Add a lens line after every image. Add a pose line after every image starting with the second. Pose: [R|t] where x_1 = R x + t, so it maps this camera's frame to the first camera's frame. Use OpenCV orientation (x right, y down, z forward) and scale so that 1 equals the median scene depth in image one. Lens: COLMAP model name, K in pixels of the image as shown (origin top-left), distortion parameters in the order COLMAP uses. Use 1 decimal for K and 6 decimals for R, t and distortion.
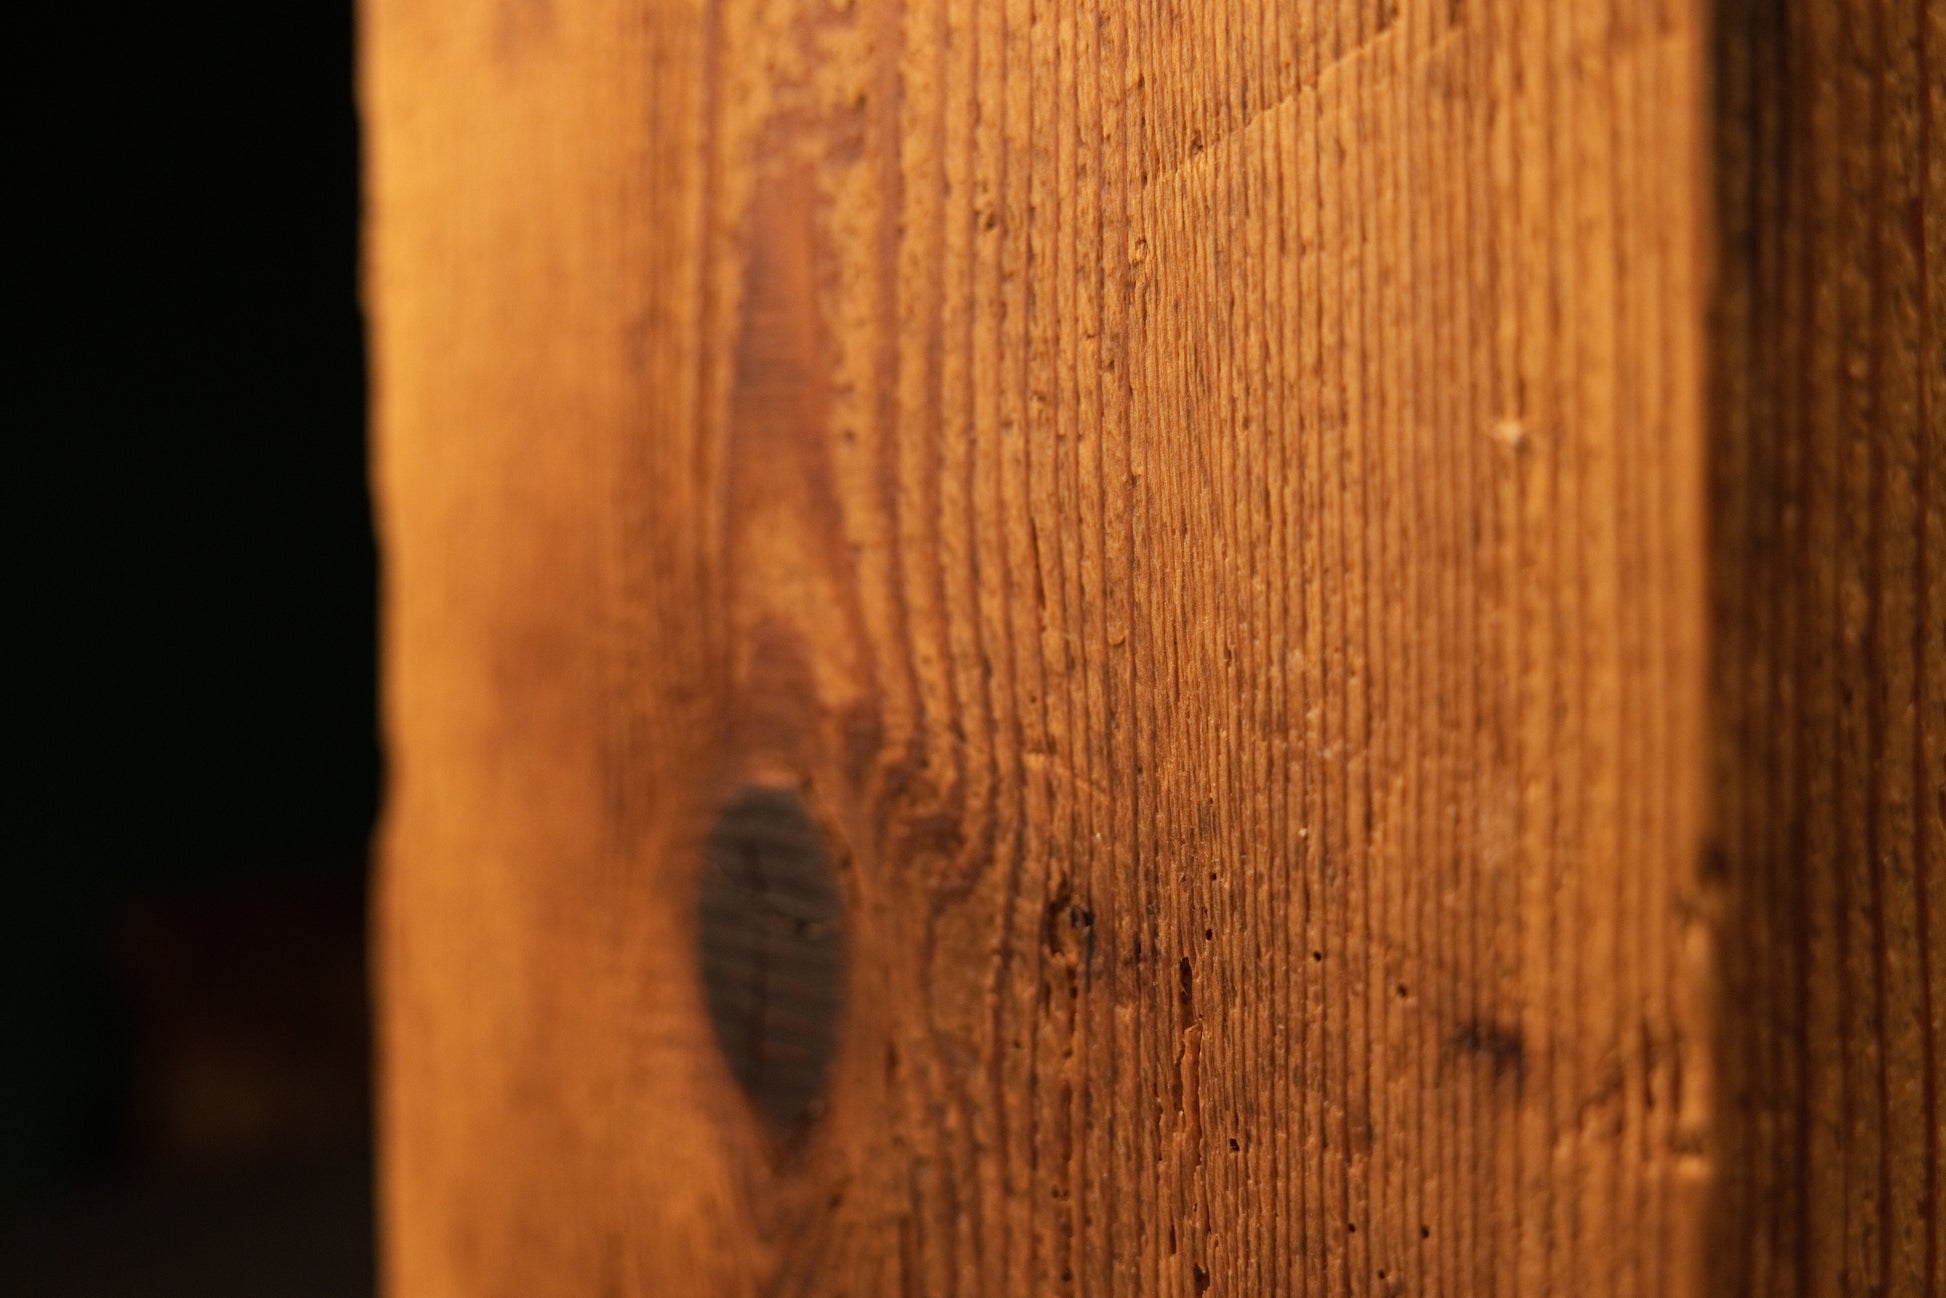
lens RADIAL K [[2346.5, 0, 1003.8], [0, 2346.5, 642.4], [0, 0, 1]] dist [-0.070369, 0.000000]
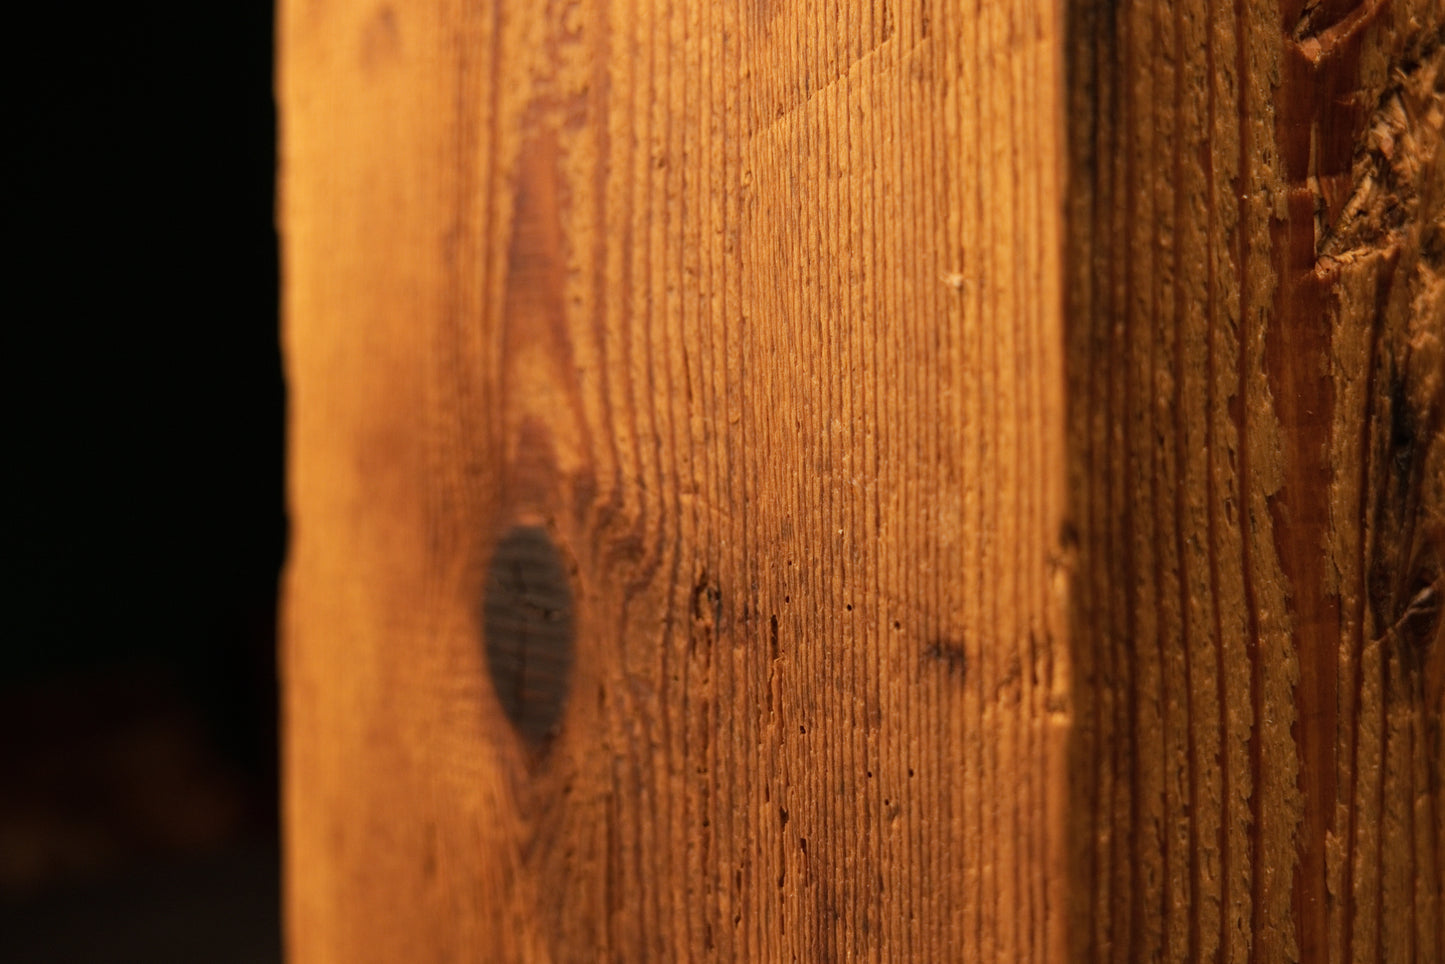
lens RADIAL K [[1742.4, 0, 729.9], [0, 1742.4, 490.1], [0, 0, 1]] dist [-0.070369, 0.000000]
pose [[0.999829, 0.003208, -0.018205, 0.067650], [-0.003499, 0.999866, -0.015980, 0.066938], [0.018151, 0.016041, 0.999707, -0.197212]]
